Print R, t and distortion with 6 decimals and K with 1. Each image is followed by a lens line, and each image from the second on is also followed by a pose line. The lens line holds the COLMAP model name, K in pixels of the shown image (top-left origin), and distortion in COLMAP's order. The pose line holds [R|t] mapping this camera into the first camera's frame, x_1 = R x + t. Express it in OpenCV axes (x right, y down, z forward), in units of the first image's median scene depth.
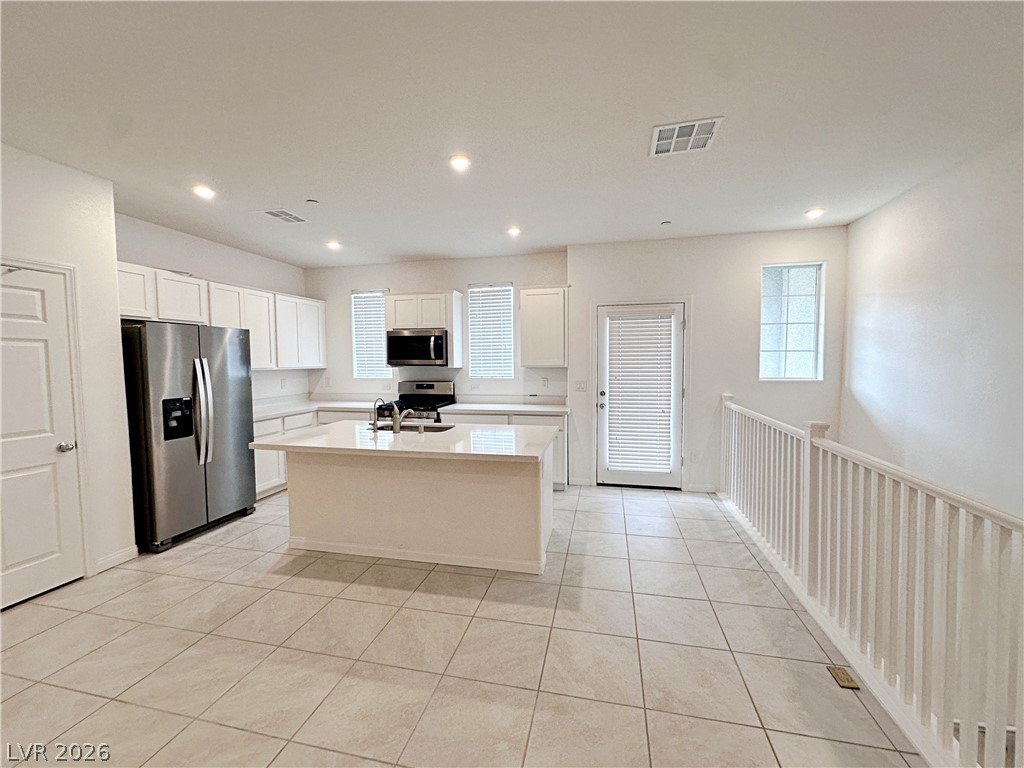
lens RADIAL K [[419.4, 0, 512.0], [0, 419.4, 384.0], [0, 0, 1]] dist [-0.003281, 0.000175]
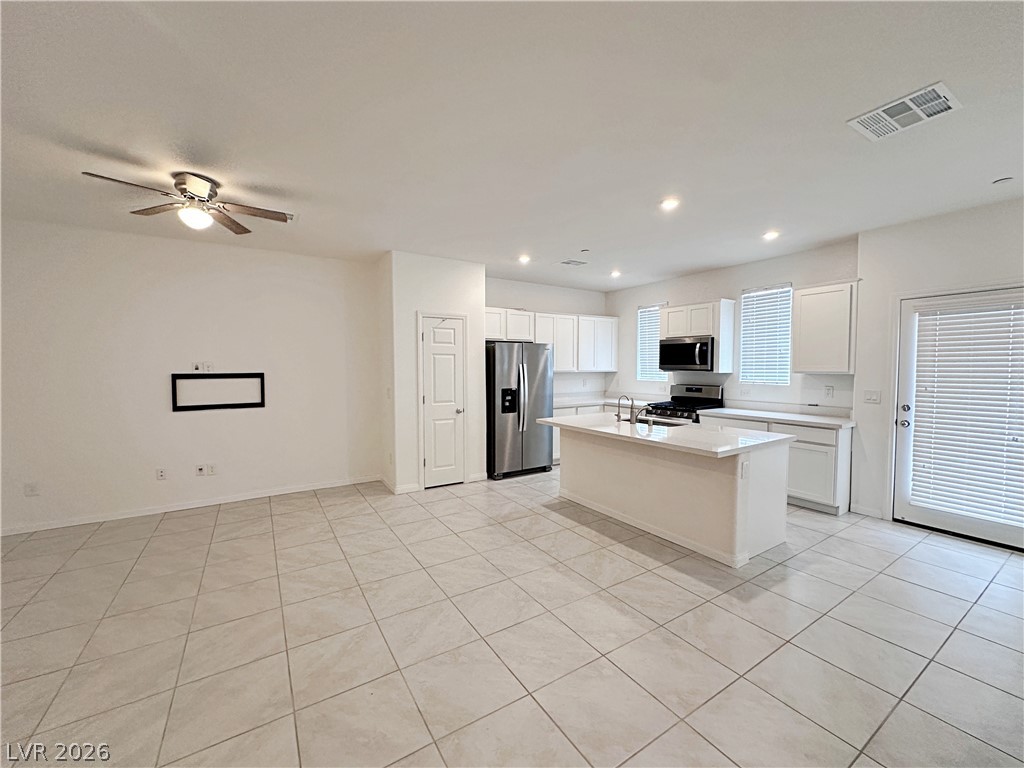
lens RADIAL K [[410.5, 0, 512.0], [0, 410.5, 384.0], [0, 0, 1]] dist [-0.004831, 0.000046]
pose [[0.708844, 0.036039, -0.704444, 0.245130], [-0.042992, 0.999045, 0.007851, 0.003139], [0.704054, 0.024720, 0.709716, -0.092061]]
